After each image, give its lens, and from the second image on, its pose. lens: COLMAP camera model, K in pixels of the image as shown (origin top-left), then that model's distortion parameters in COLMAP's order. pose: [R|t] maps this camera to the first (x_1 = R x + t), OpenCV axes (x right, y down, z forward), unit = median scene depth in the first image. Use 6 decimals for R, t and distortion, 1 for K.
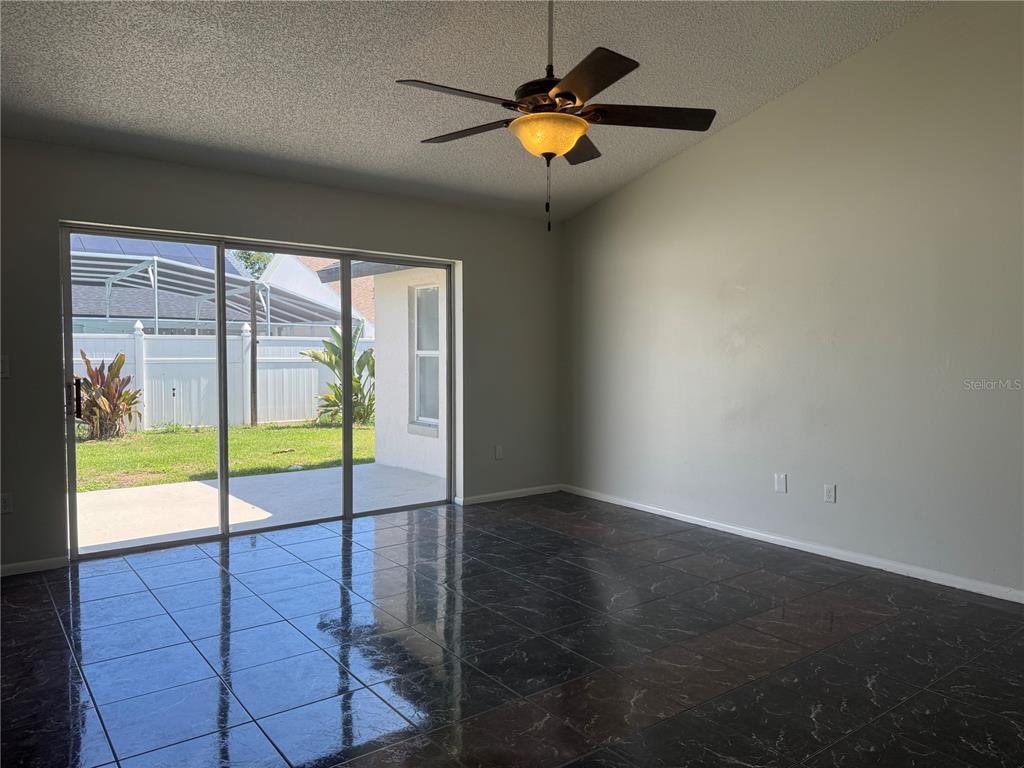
lens RADIAL K [[722.3, 0, 511.5], [0, 722.3, 379.1], [0, 0, 1]] dist [0.061722, -0.072833]
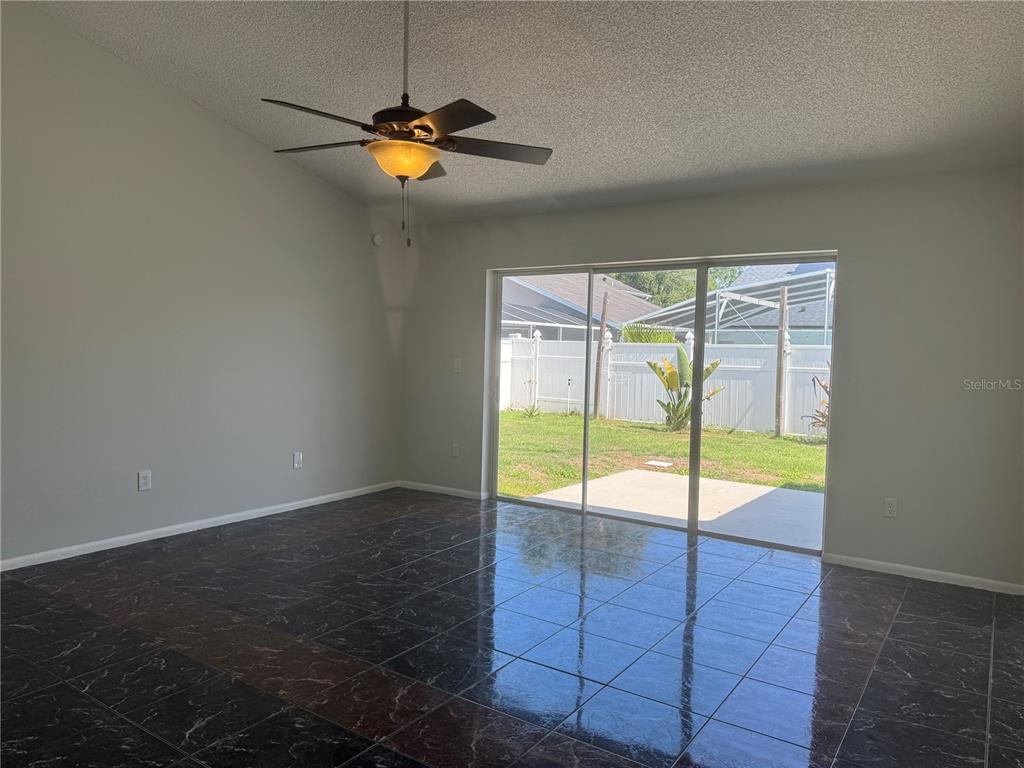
lens RADIAL K [[722.3, 0, 497.2], [0, 722.3, 366.6], [0, 0, 1]] dist [0.061722, -0.072833]
pose [[0.299434, 0.024879, -0.953793, 0.406636], [-0.056870, 0.998348, 0.008187, -0.015999], [0.952421, 0.051790, 0.300354, 0.291538]]
